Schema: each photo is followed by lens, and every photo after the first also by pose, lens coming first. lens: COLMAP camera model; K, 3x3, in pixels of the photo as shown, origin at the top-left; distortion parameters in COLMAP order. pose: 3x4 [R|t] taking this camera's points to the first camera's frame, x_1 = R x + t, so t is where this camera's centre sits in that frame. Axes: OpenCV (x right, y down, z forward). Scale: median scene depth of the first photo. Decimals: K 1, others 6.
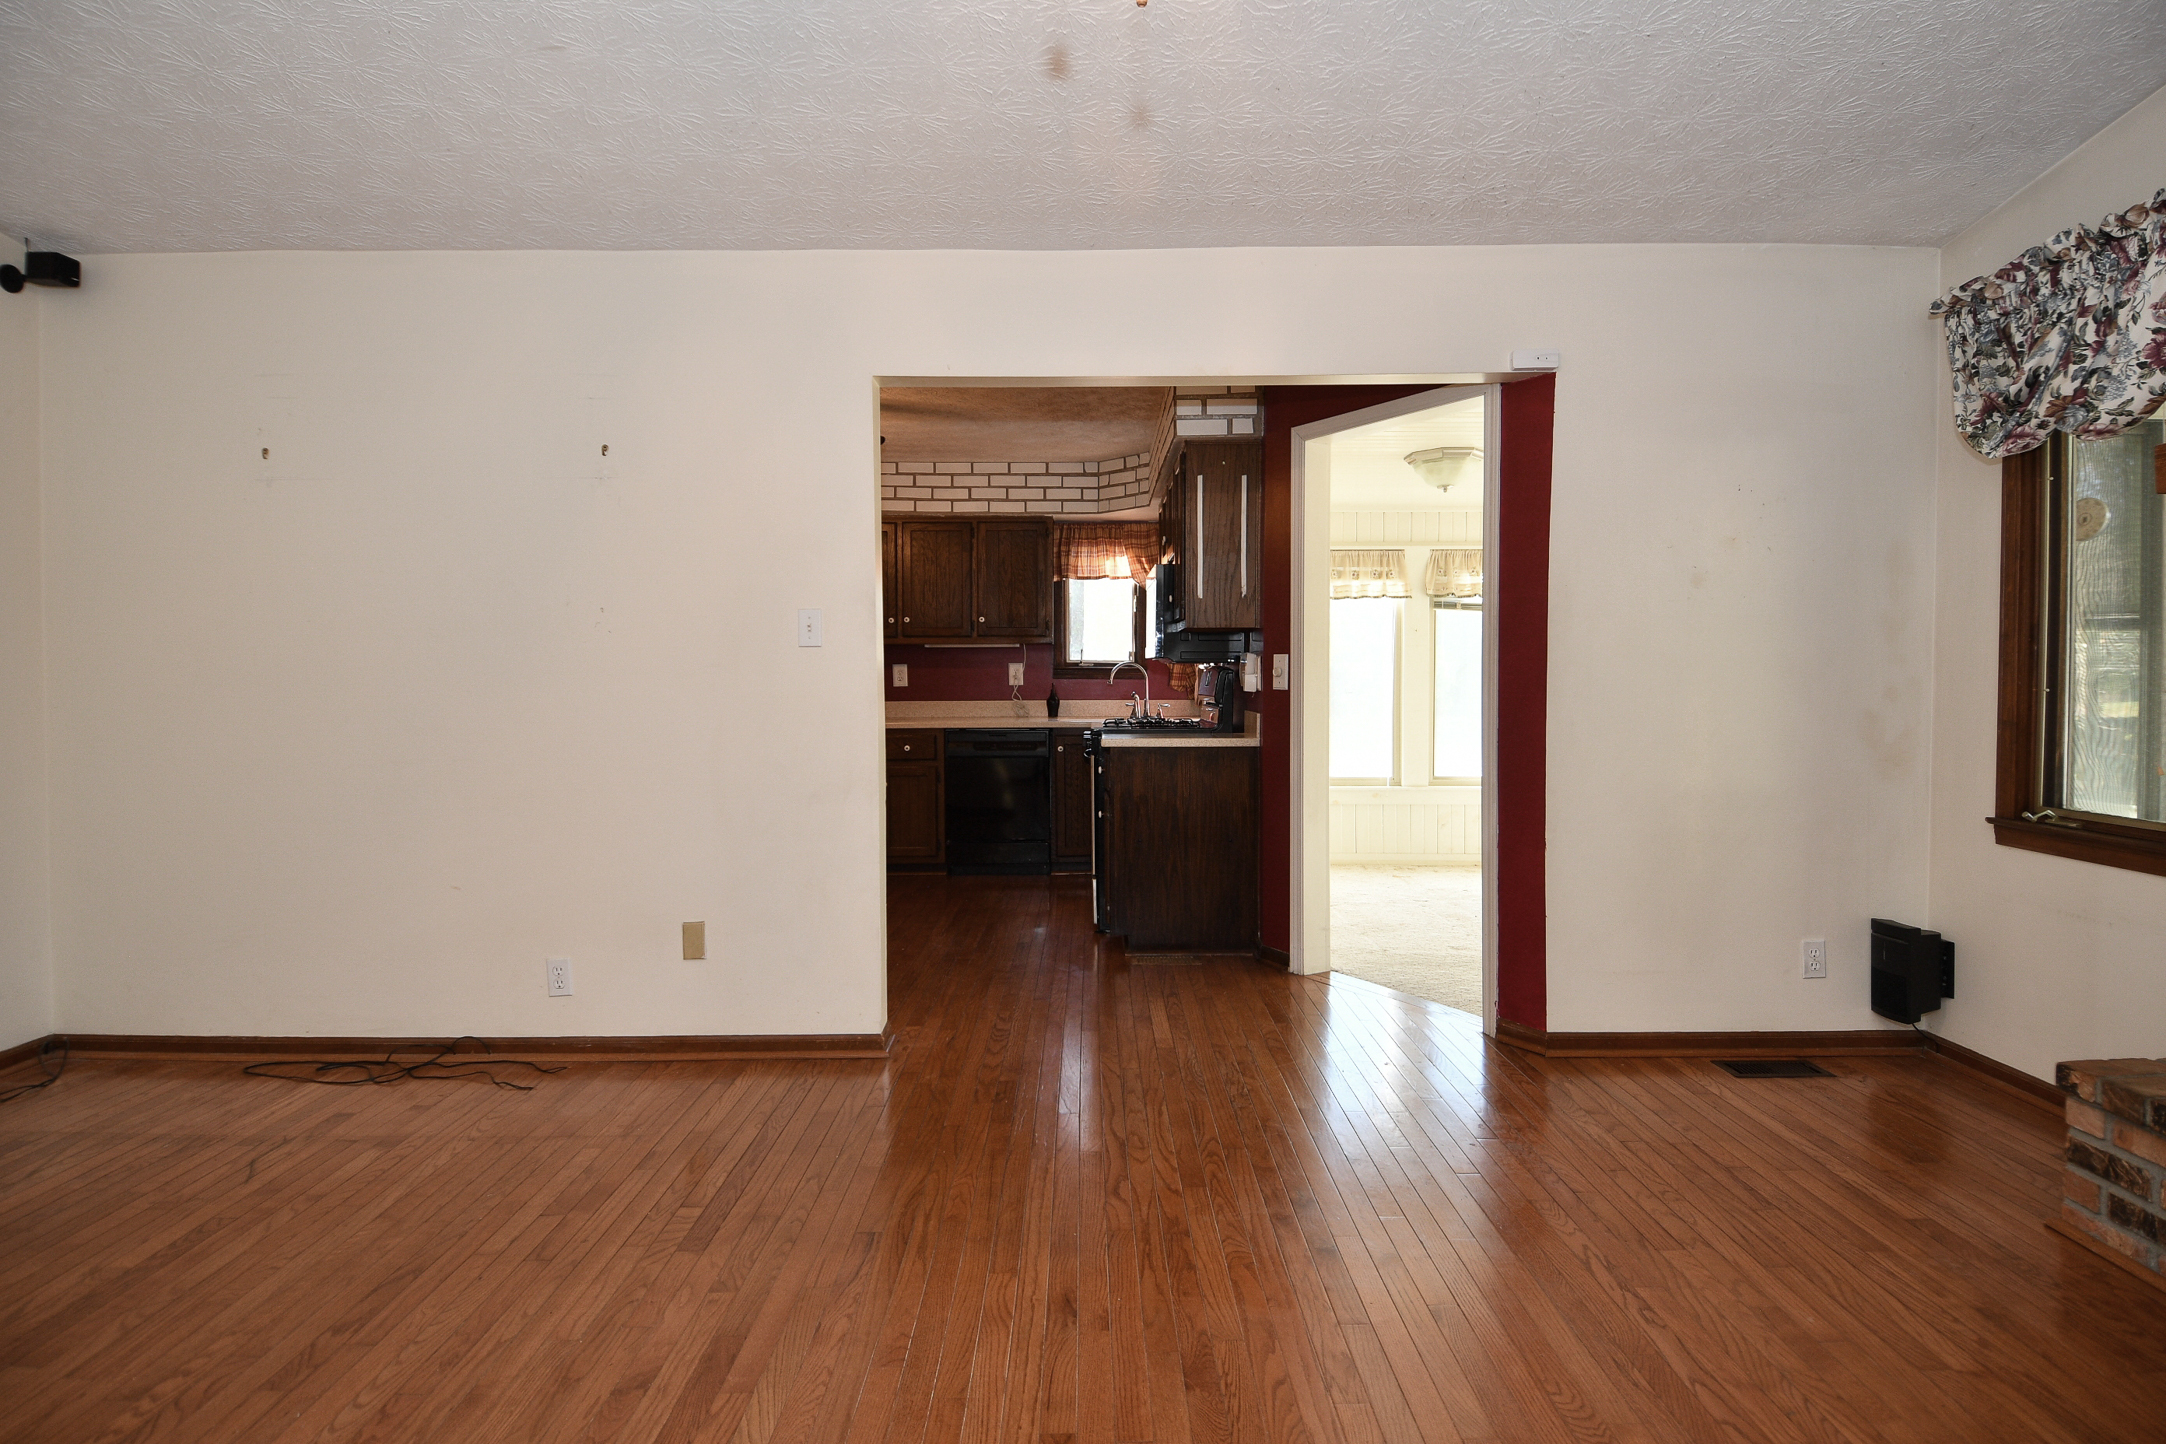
lens RADIAL K [[1133.2, 0, 1111.1], [0, 1133.2, 705.7], [0, 0, 1]] dist [0.028863, -0.031620]
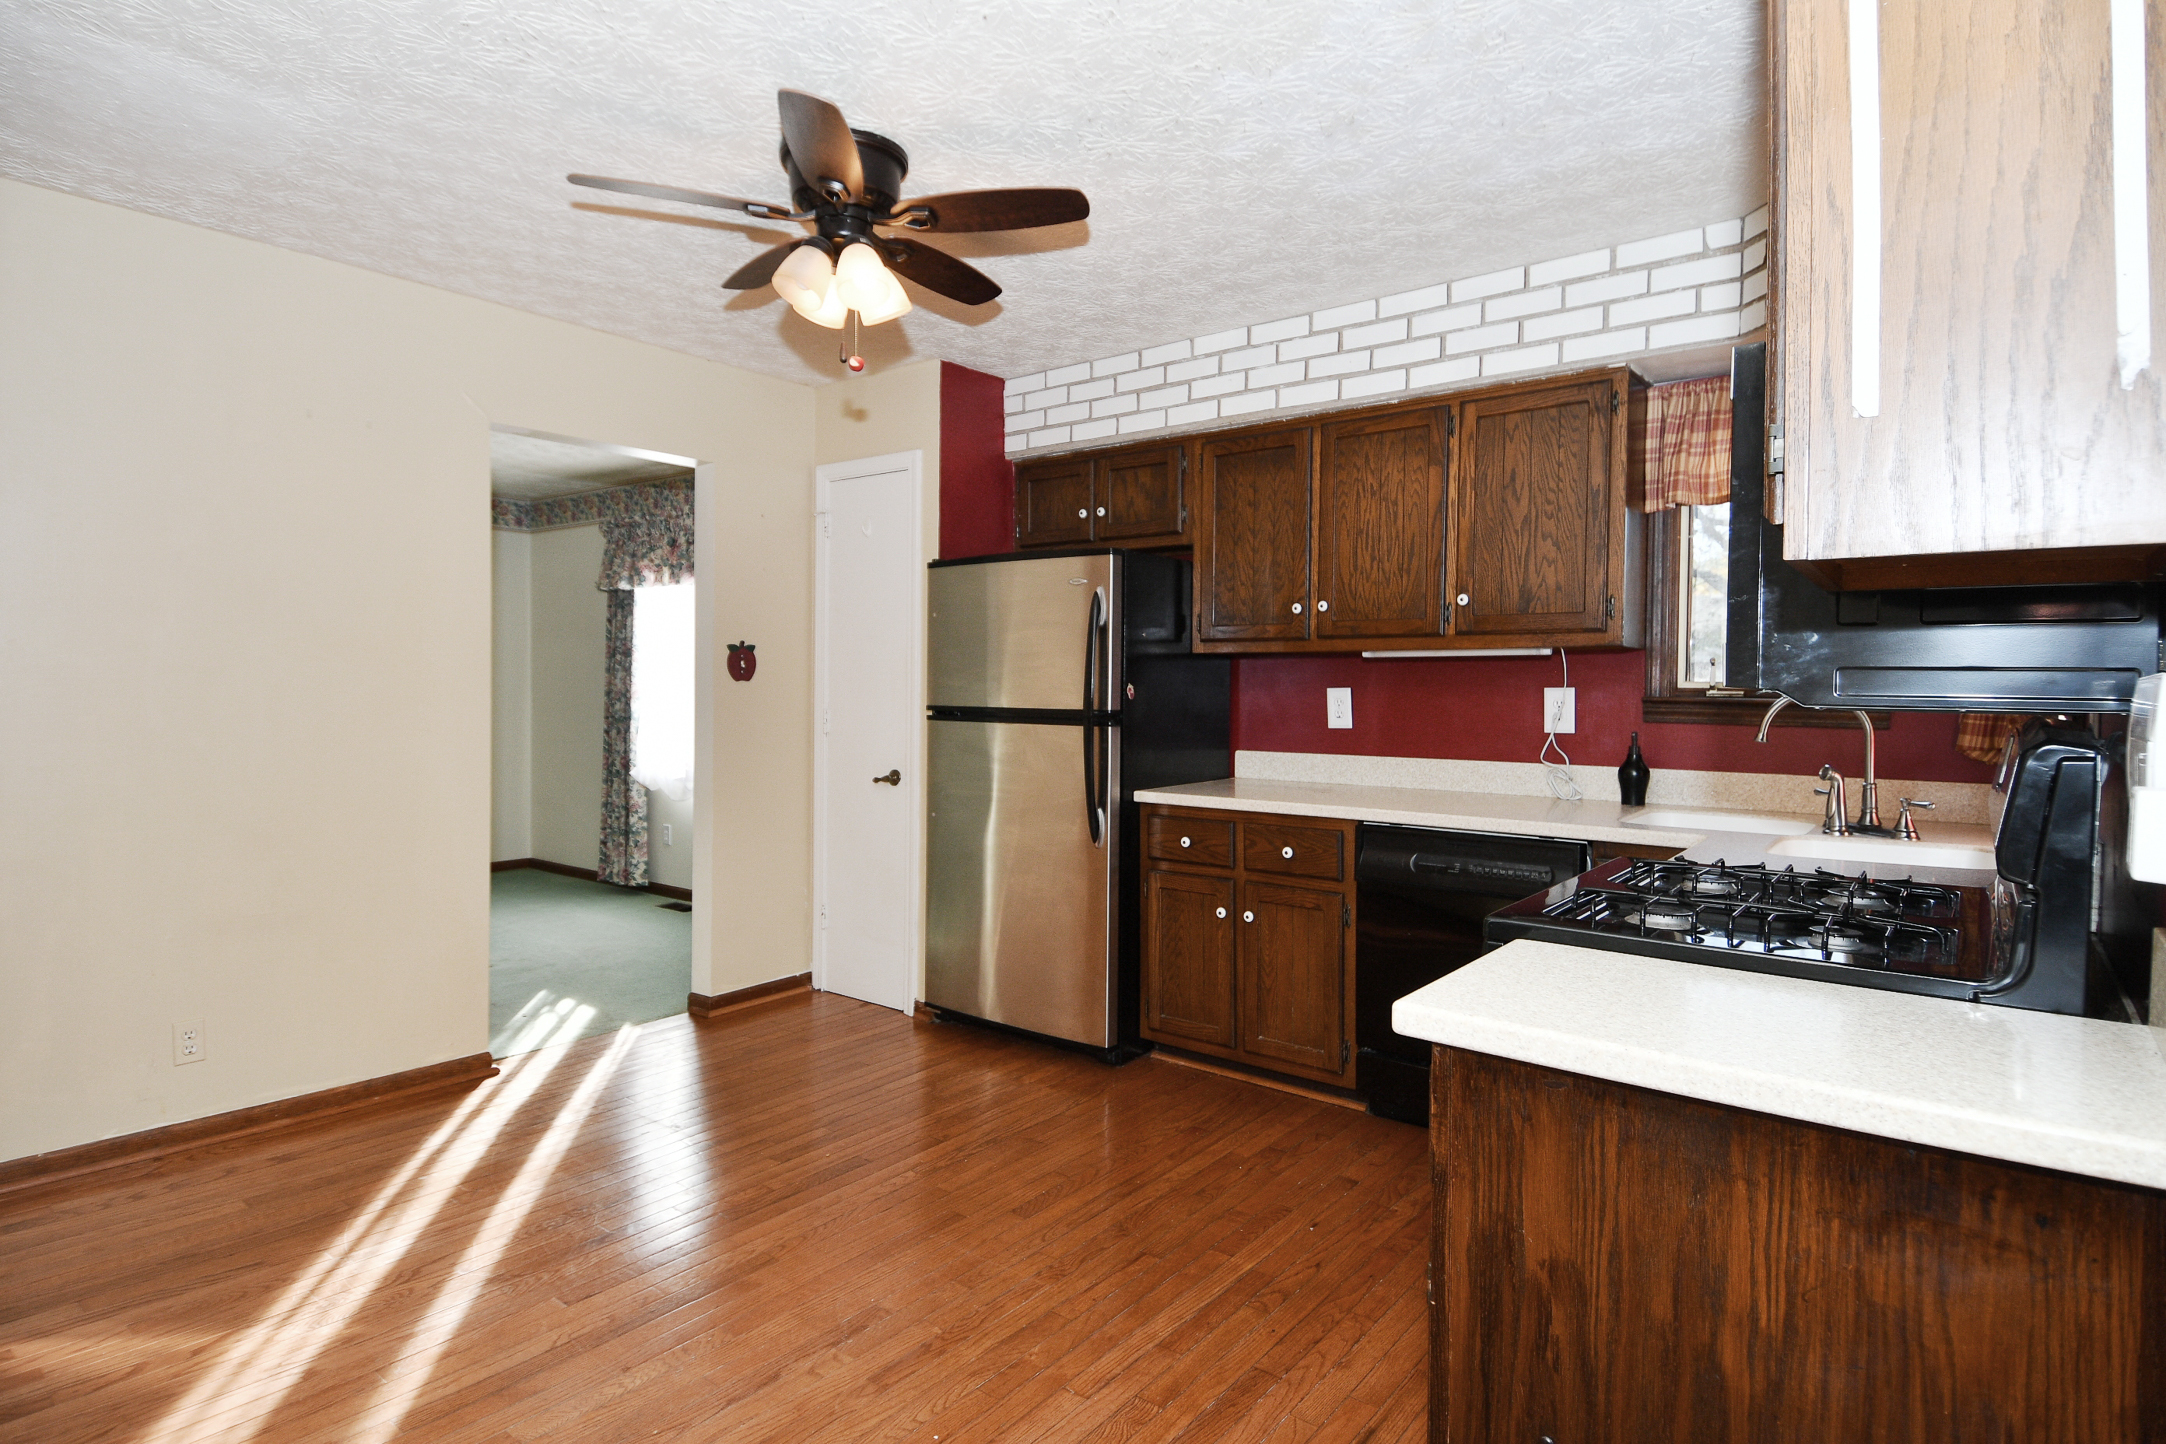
lens RADIAL K [[1133.2, 0, 1097.3], [0, 1133.2, 702.6], [0, 0, 1]] dist [0.028863, -0.031620]
pose [[0.782164, 0.016840, -0.622845, 0.070556], [-0.023779, 0.999713, -0.002832, -0.026806], [0.622618, 0.017026, 0.782340, 0.528017]]
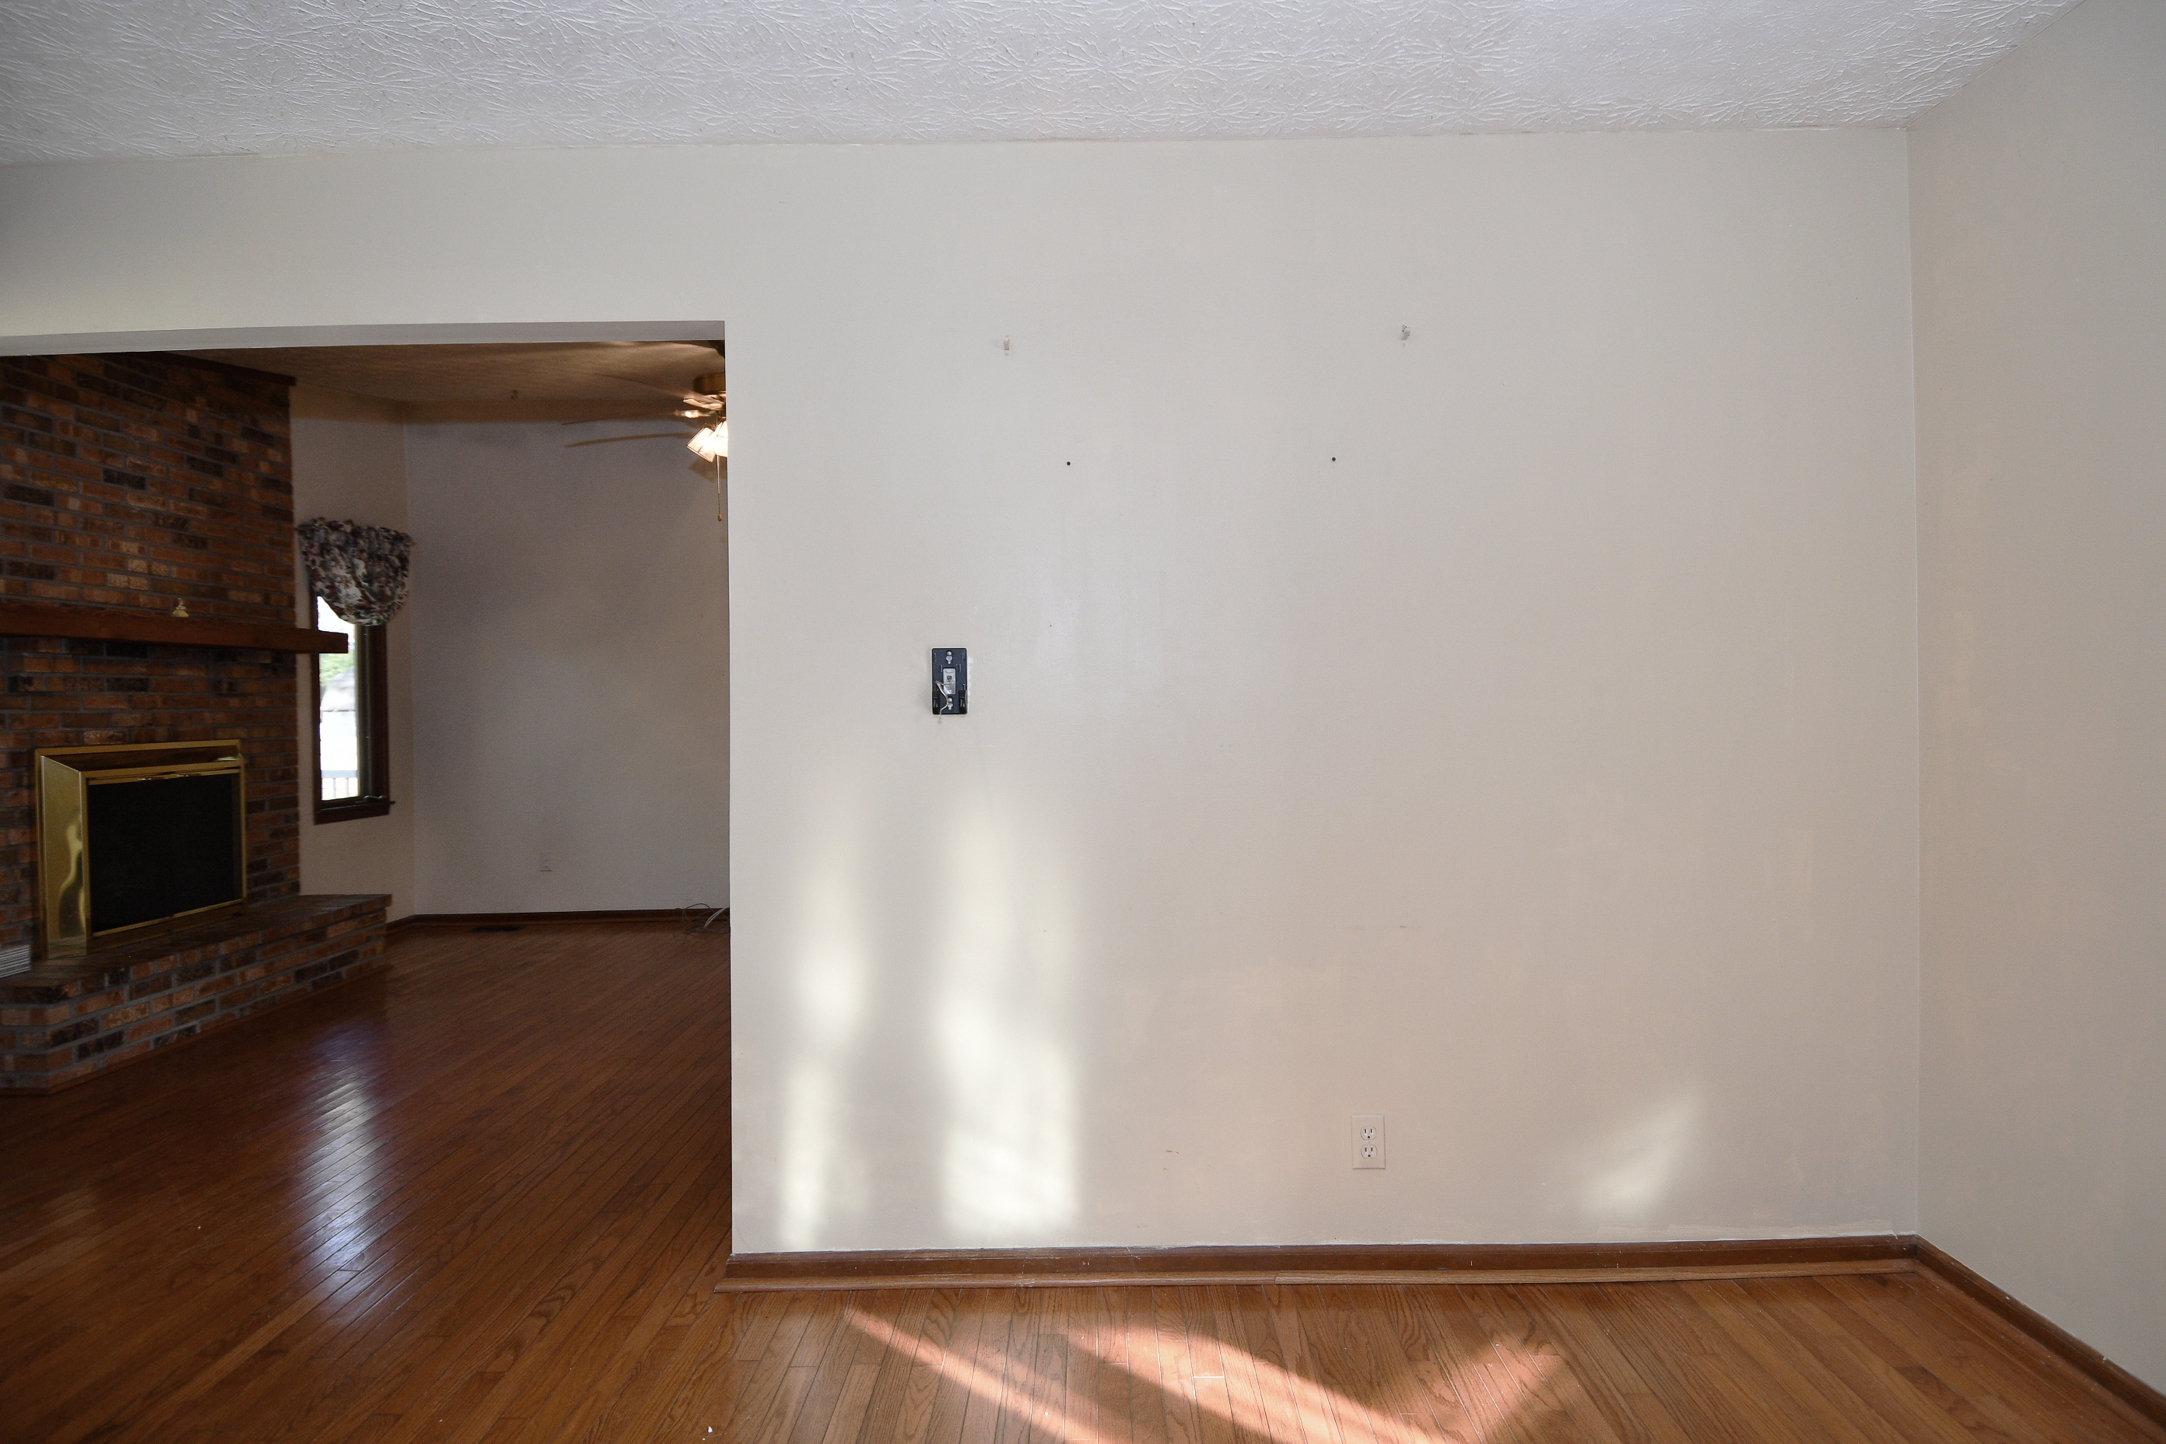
lens RADIAL K [[1133.2, 0, 1116.8], [0, 1133.2, 701.6], [0, 0, 1]] dist [0.028863, -0.031620]
pose [[-0.999845, 0.017251, -0.003507, -0.460044], [0.017178, 0.999654, 0.019922, -0.063990], [0.003850, 0.019858, -0.999795, 1.800323]]
